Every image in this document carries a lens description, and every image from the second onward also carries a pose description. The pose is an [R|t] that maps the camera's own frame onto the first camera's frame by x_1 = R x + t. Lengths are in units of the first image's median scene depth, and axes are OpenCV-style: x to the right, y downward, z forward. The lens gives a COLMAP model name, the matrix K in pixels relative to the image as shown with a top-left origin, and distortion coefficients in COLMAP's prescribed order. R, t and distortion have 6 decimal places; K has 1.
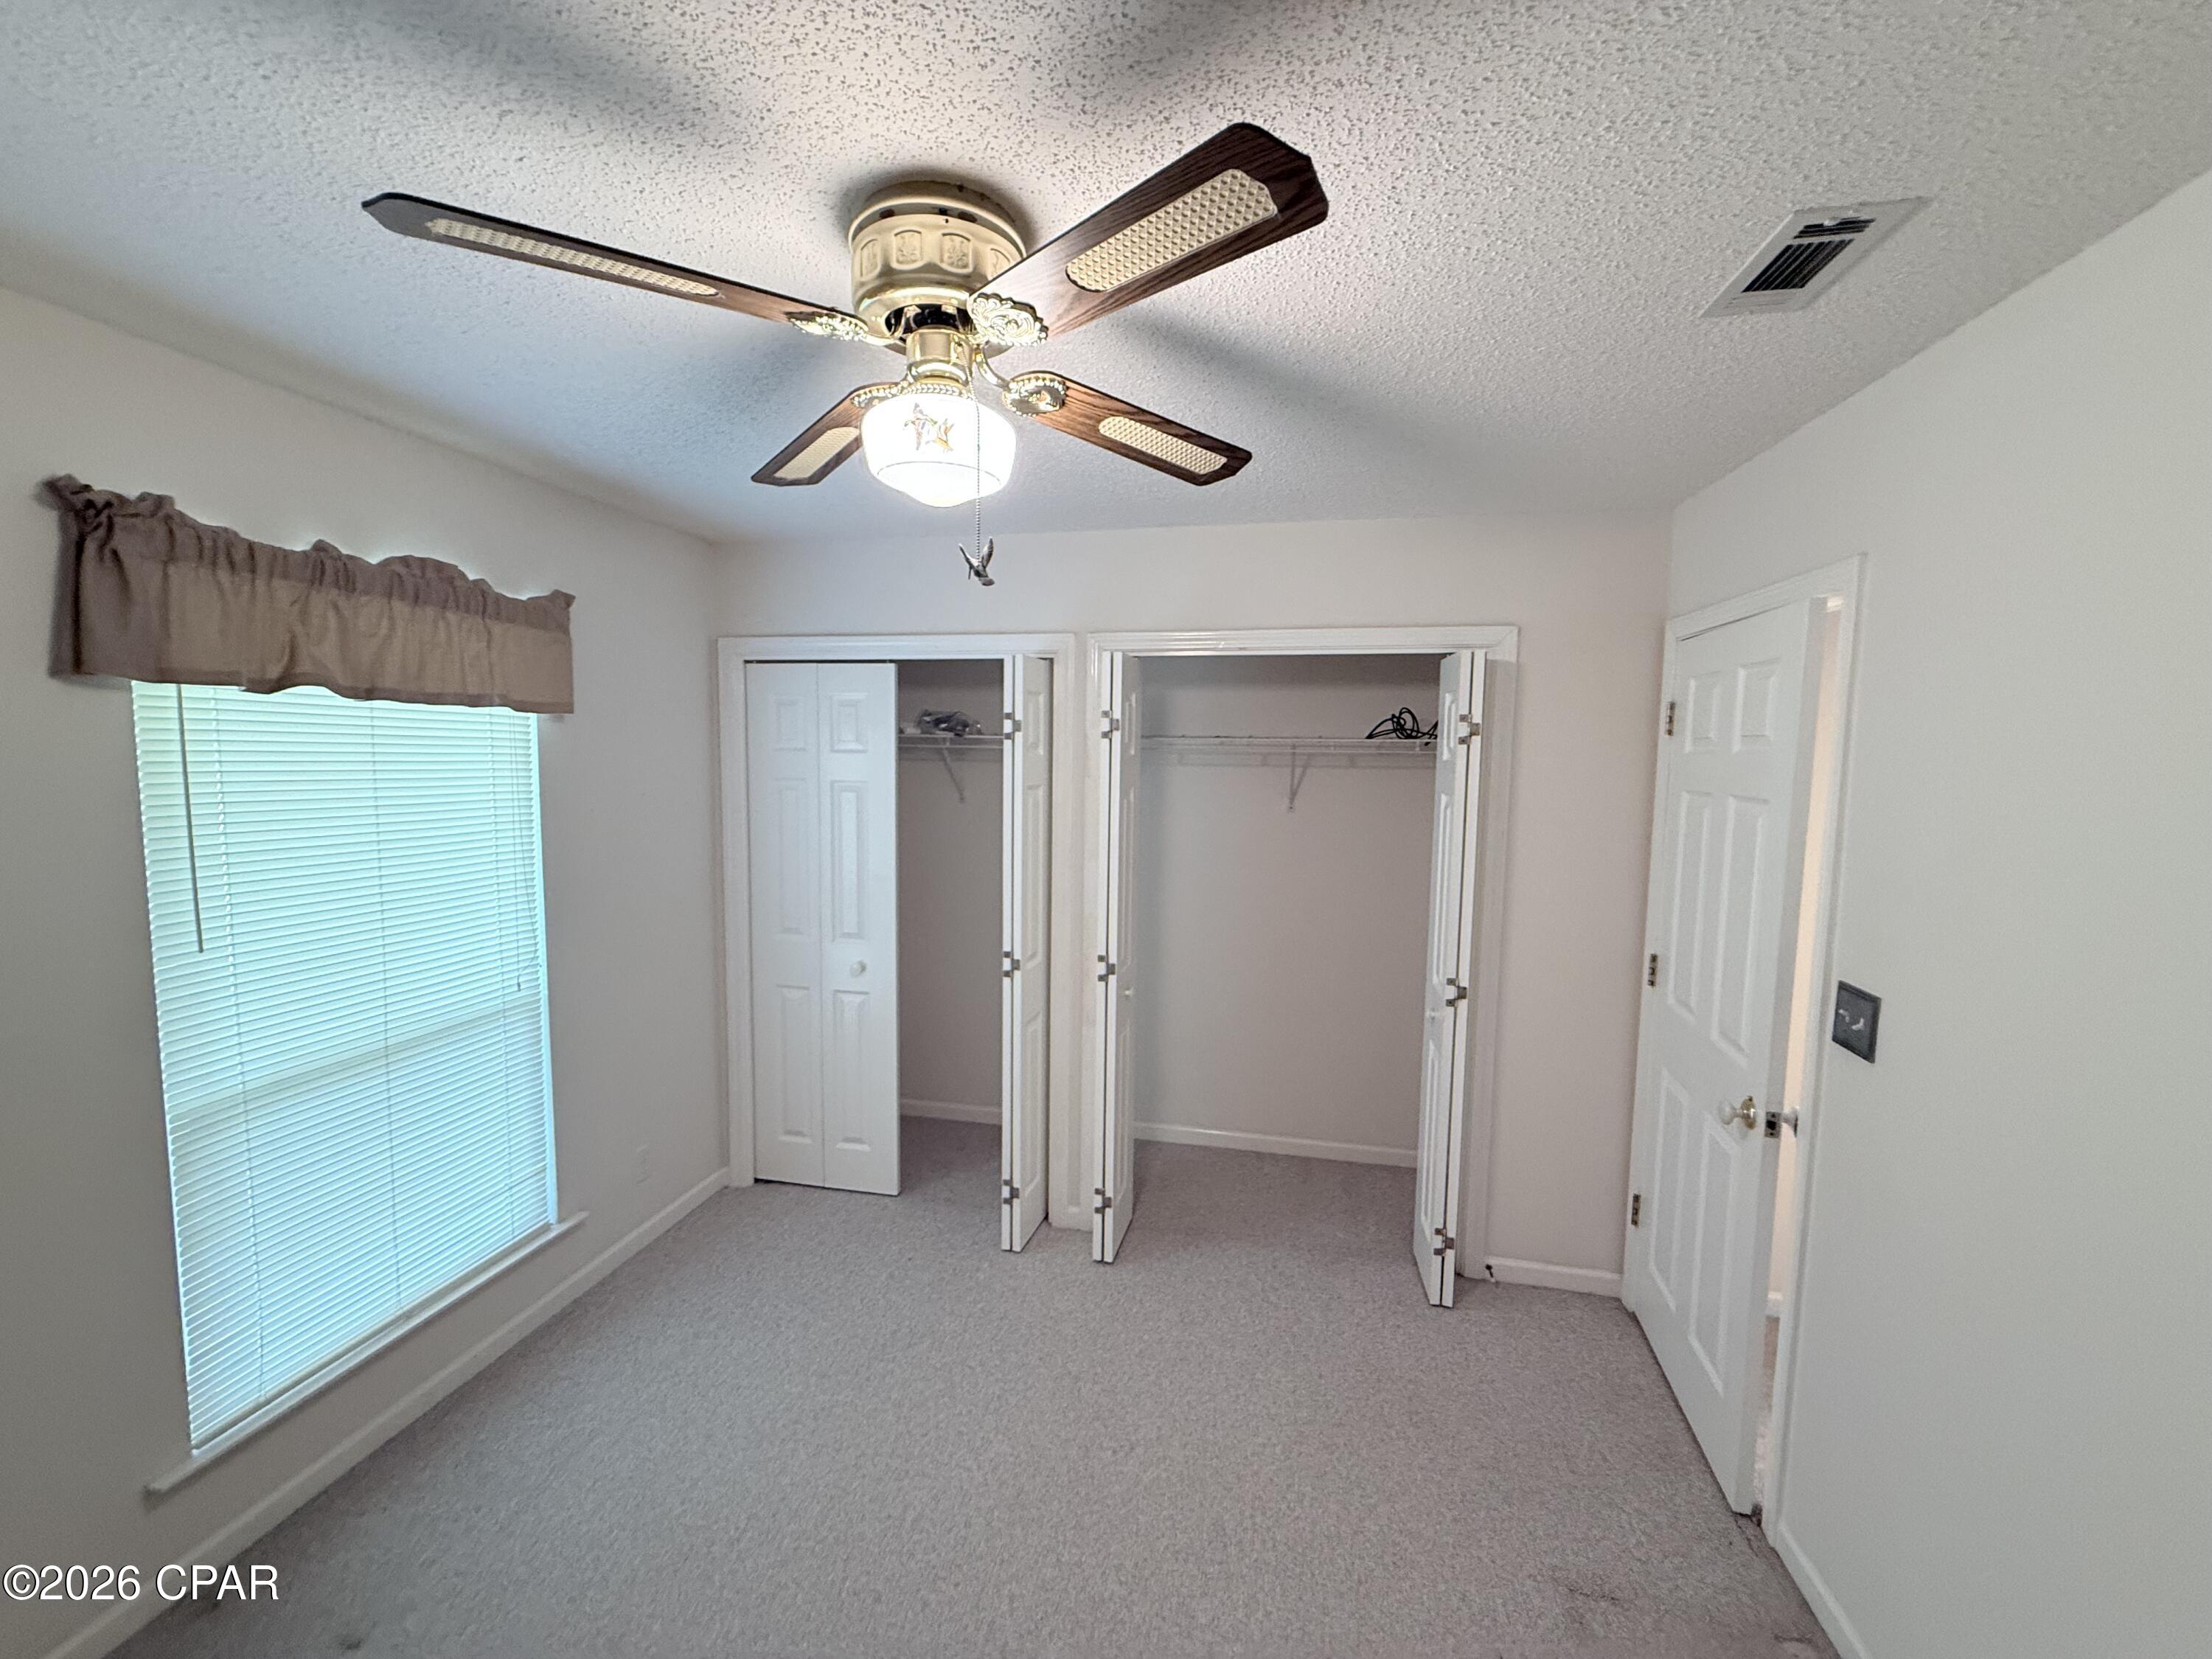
lens RADIAL K [[883.7, 0, 1101.1], [0, 883.7, 826.1], [0, 0, 1]] dist [-0.000405, 0.000853]
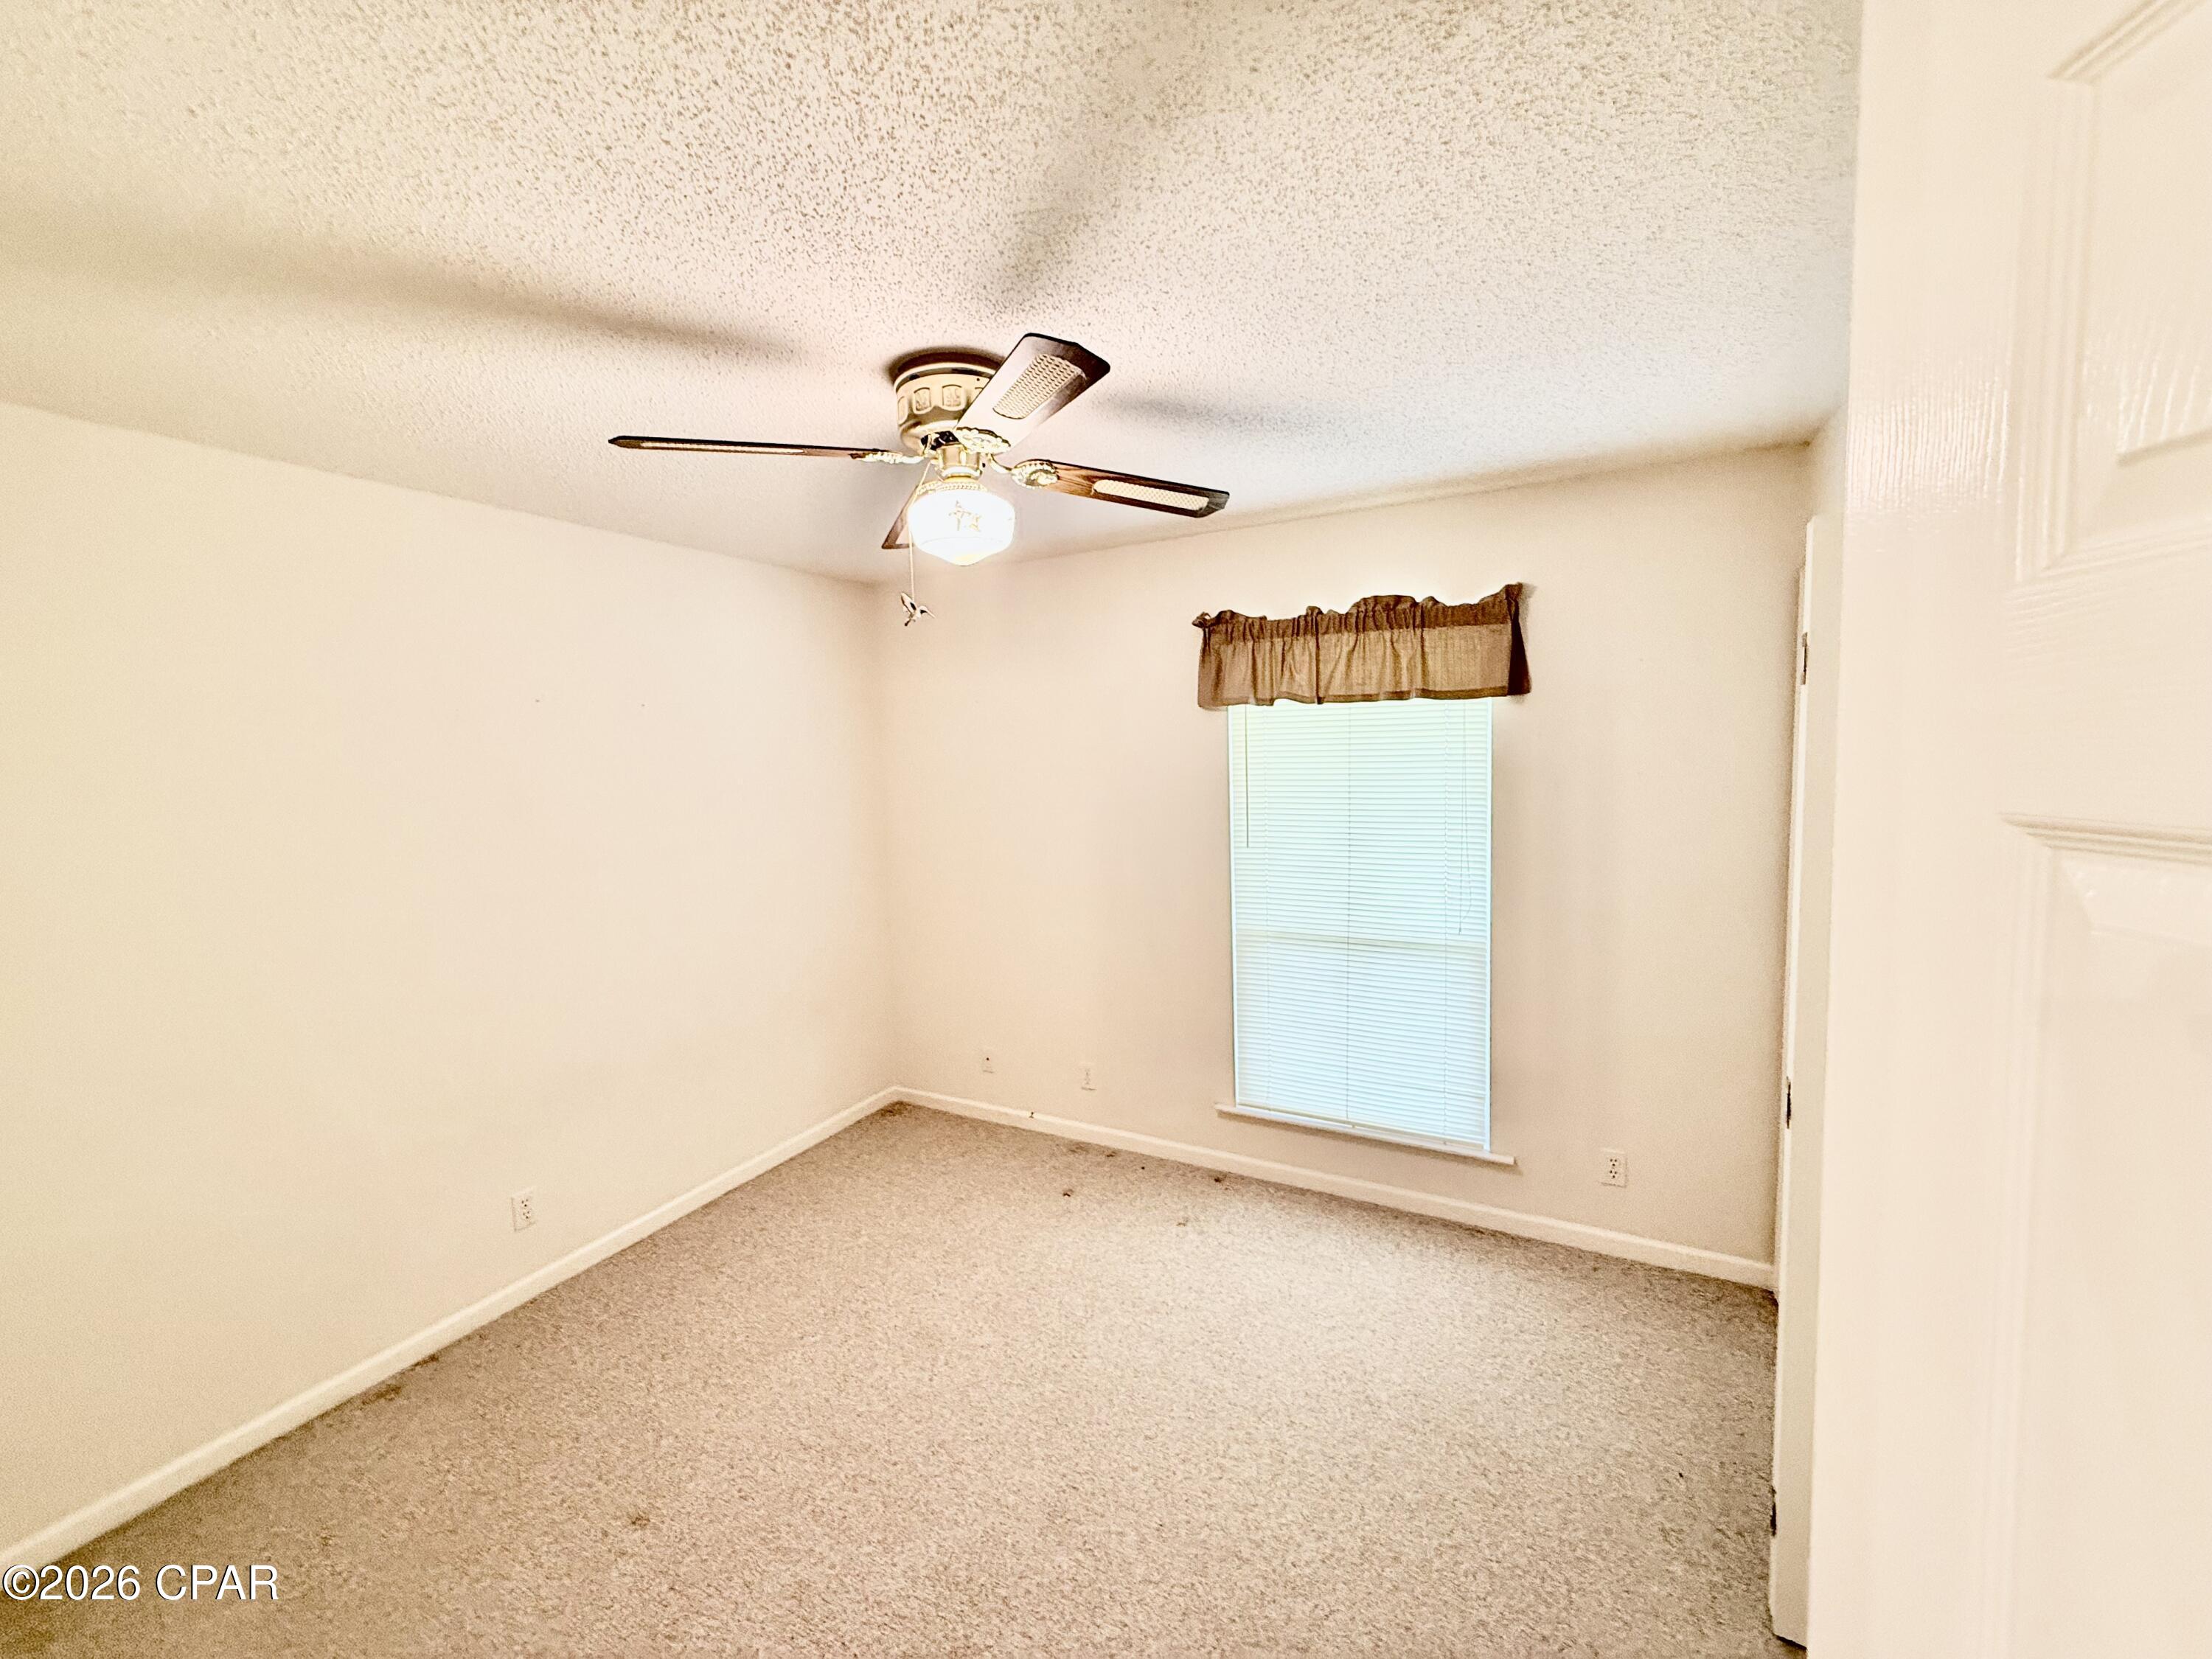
lens RADIAL K [[883.7, 0, 1101.1], [0, 883.7, 826.1], [0, 0, 1]] dist [-0.000405, 0.000853]
pose [[-0.283658, 0.087266, -0.954947, 0.839085], [-0.056849, 0.992569, 0.107591, -0.083834], [0.957239, 0.084806, -0.276589, 1.187994]]
